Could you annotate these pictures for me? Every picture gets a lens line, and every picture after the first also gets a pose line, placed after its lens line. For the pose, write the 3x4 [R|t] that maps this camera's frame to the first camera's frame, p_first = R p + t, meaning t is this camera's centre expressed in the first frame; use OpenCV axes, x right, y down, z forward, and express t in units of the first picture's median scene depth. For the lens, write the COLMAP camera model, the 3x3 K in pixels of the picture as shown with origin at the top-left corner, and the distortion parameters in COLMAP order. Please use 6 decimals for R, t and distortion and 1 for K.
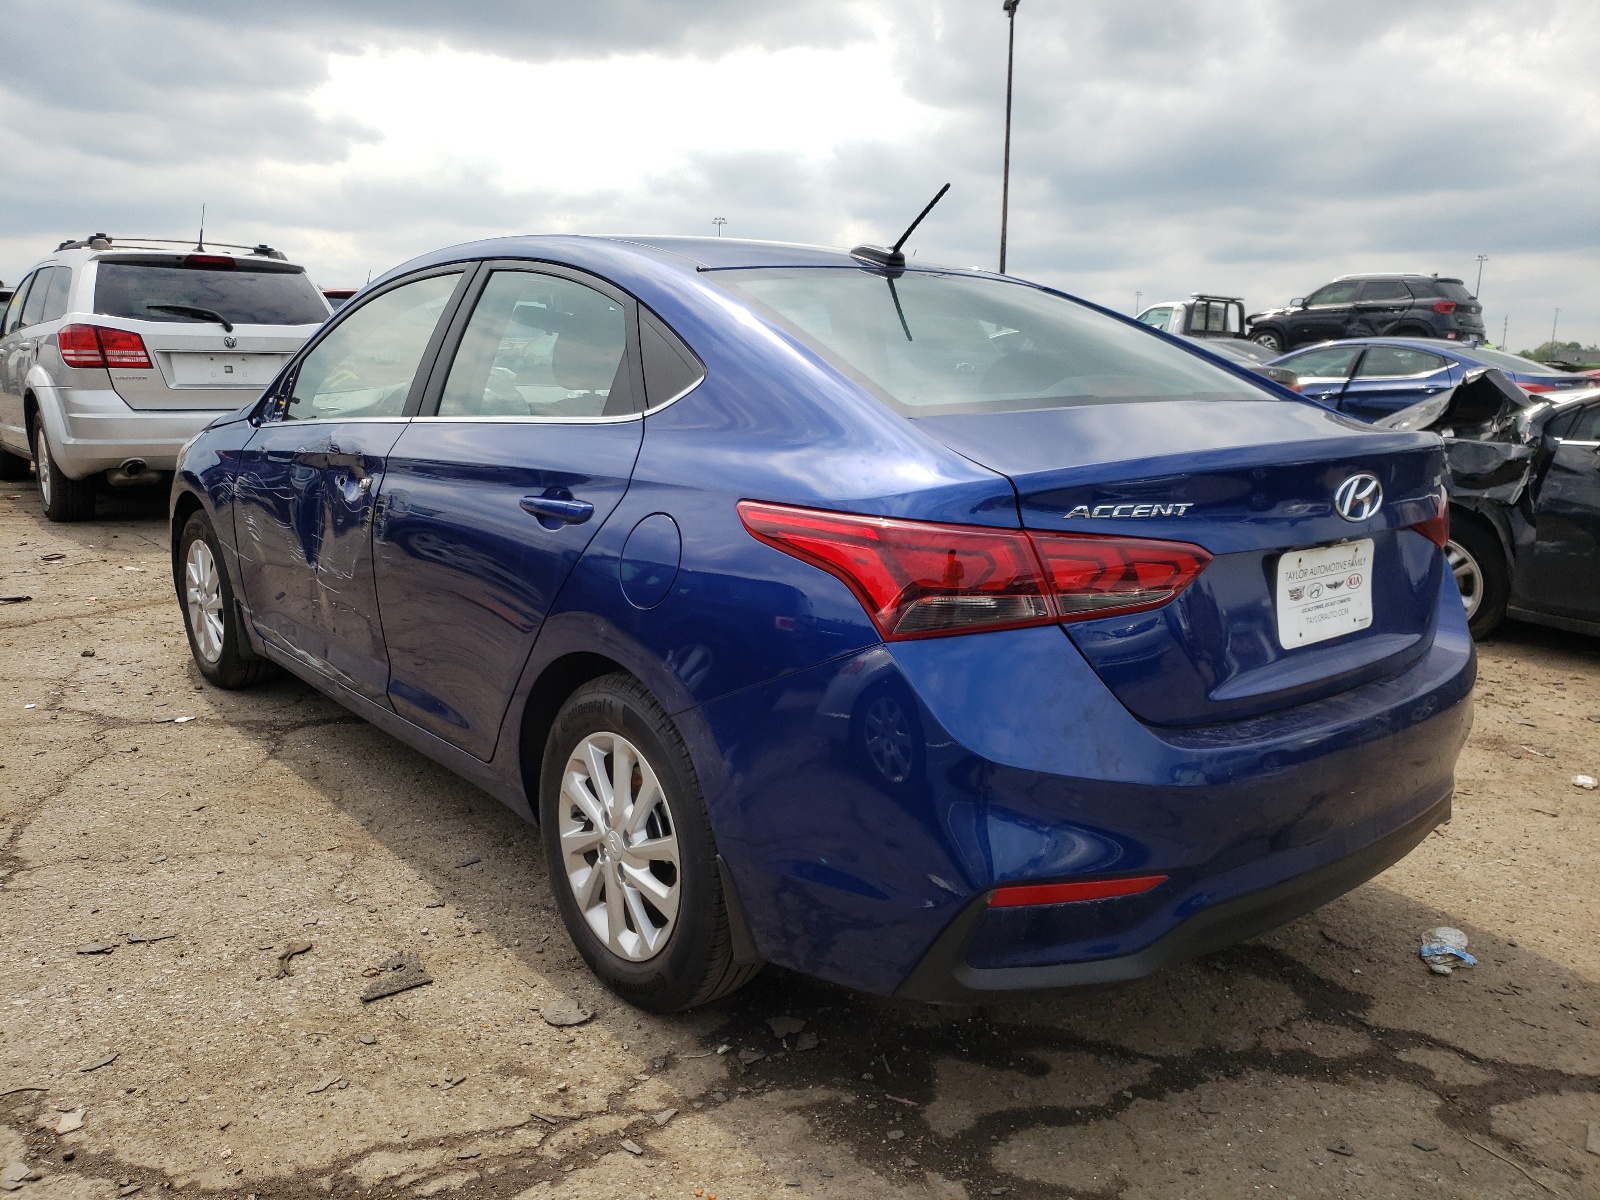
lens RADIAL K [[1194.0, 0, 800.6], [0, 1194.0, 599.6], [0, 0, 1]] dist [0.004455, 0.001676]
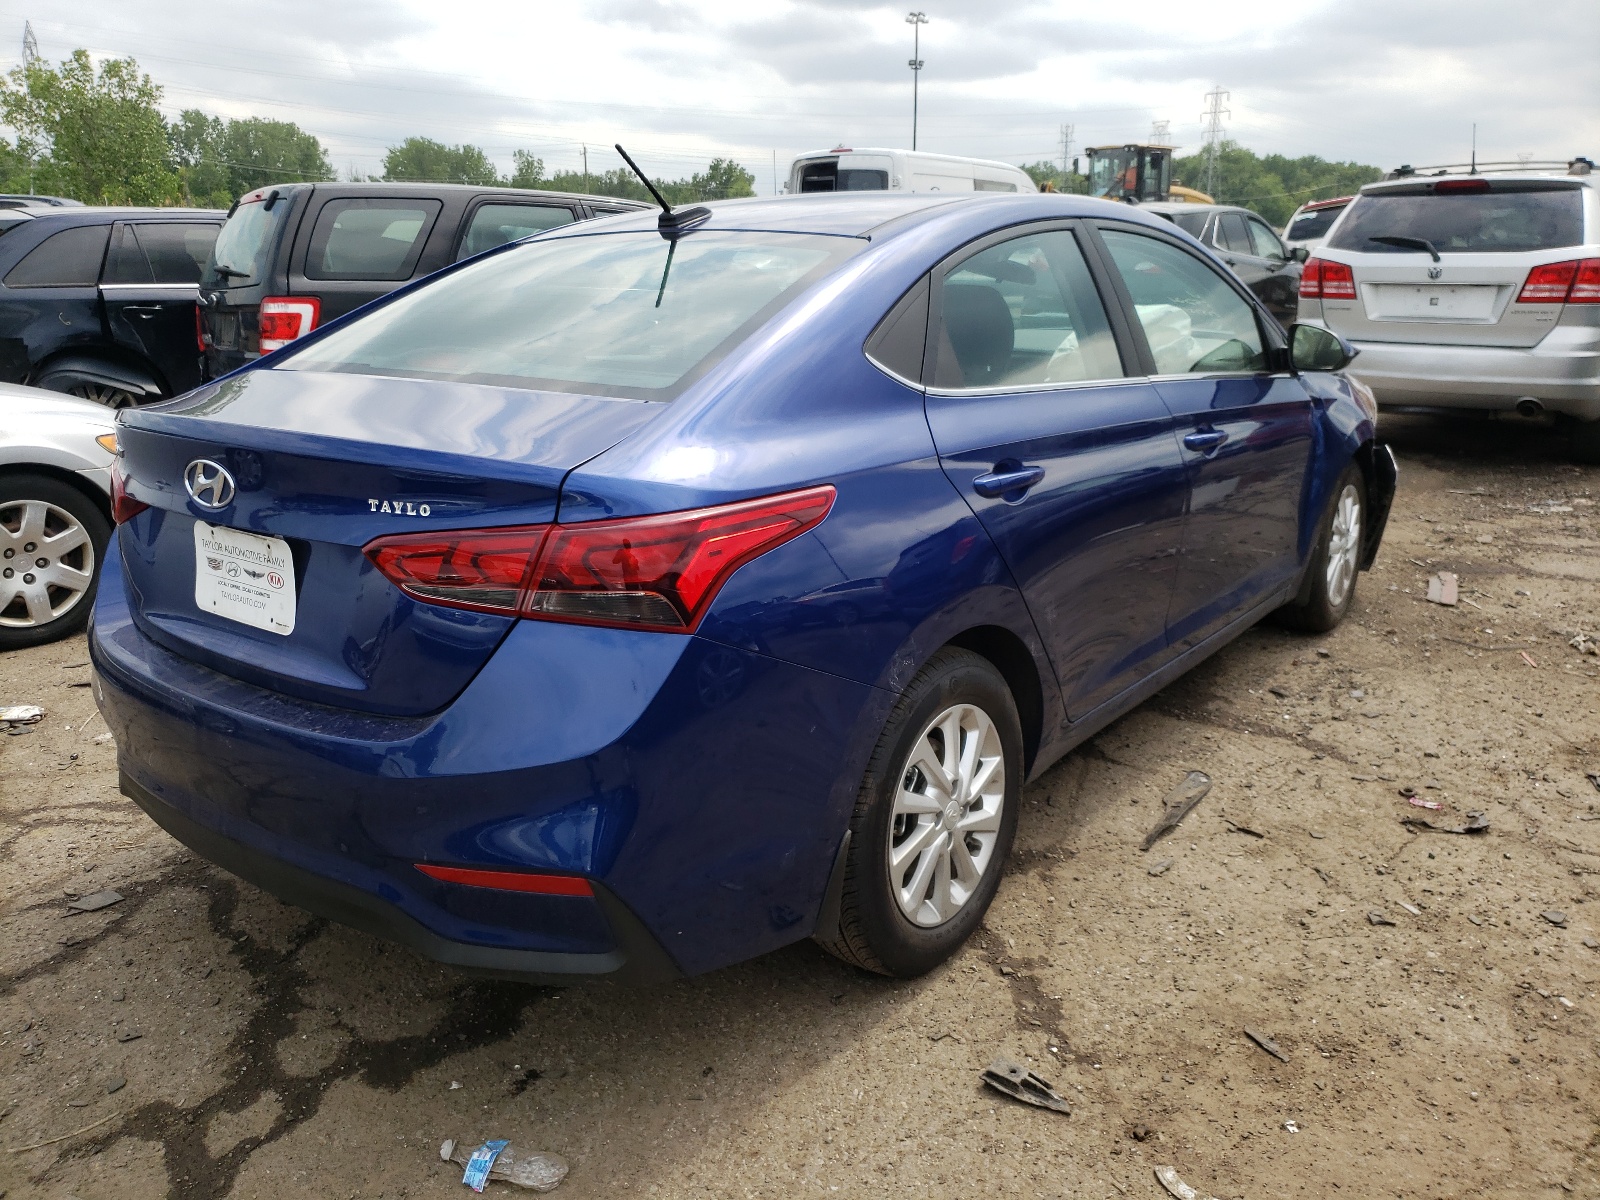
lens RADIAL K [[1208.7, 0, 800.2], [0, 1208.7, 600.0], [0, 0, 1]] dist [0.004515, 0.000766]
pose [[0.250161, 0.250662, -0.935194, 1.265890], [-0.191011, 0.959699, 0.206136, -0.238373], [0.949176, 0.127065, 0.287959, 0.974915]]
